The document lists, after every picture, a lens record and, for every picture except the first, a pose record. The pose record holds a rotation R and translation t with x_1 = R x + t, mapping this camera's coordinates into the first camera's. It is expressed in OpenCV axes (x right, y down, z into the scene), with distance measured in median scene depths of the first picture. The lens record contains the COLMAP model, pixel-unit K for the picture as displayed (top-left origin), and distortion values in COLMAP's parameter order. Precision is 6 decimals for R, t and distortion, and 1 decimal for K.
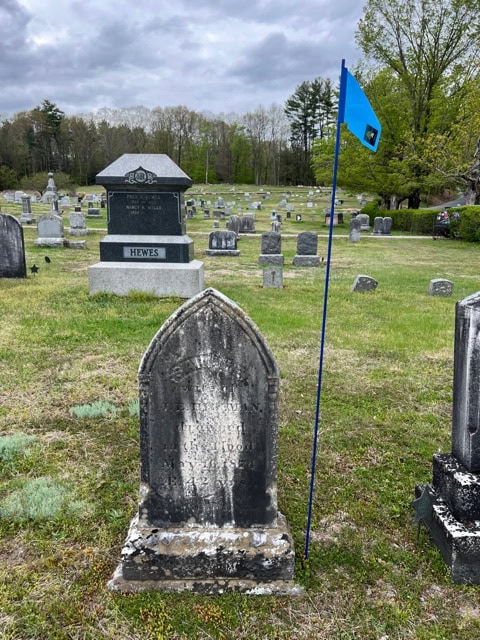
lens RADIAL K [[475.6, 0, 240.0], [0, 475.6, 320.0], [0, 0, 1]] dist [0.051081, -0.047136]
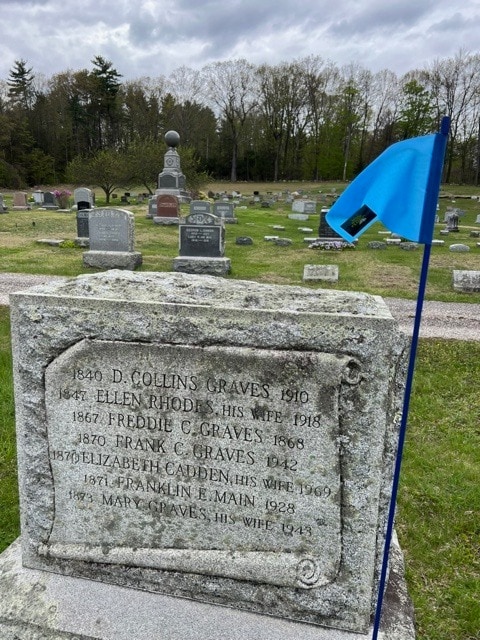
lens RADIAL K [[475.6, 0, 240.0], [0, 475.6, 320.0], [0, 0, 1]] dist [0.051081, -0.047136]
pose [[0.998251, 0.034385, -0.048081, -0.202301], [-0.034446, 0.999406, -0.000441, -0.111012], [0.048037, 0.002097, 0.998843, 0.418135]]
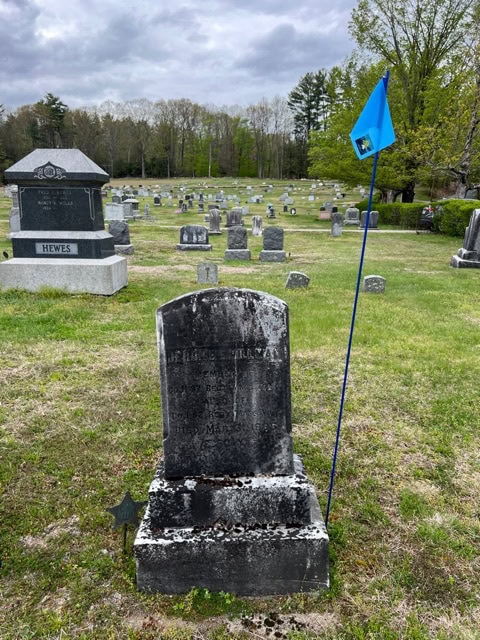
lens RADIAL K [[475.6, 0, 240.0], [0, 475.6, 320.0], [0, 0, 1]] dist [0.051081, -0.047136]
pose [[0.999700, 0.004554, -0.024084, 0.026276], [-0.004237, 0.999904, 0.013216, -0.000891], [0.024141, -0.013110, 0.999623, 0.001064]]
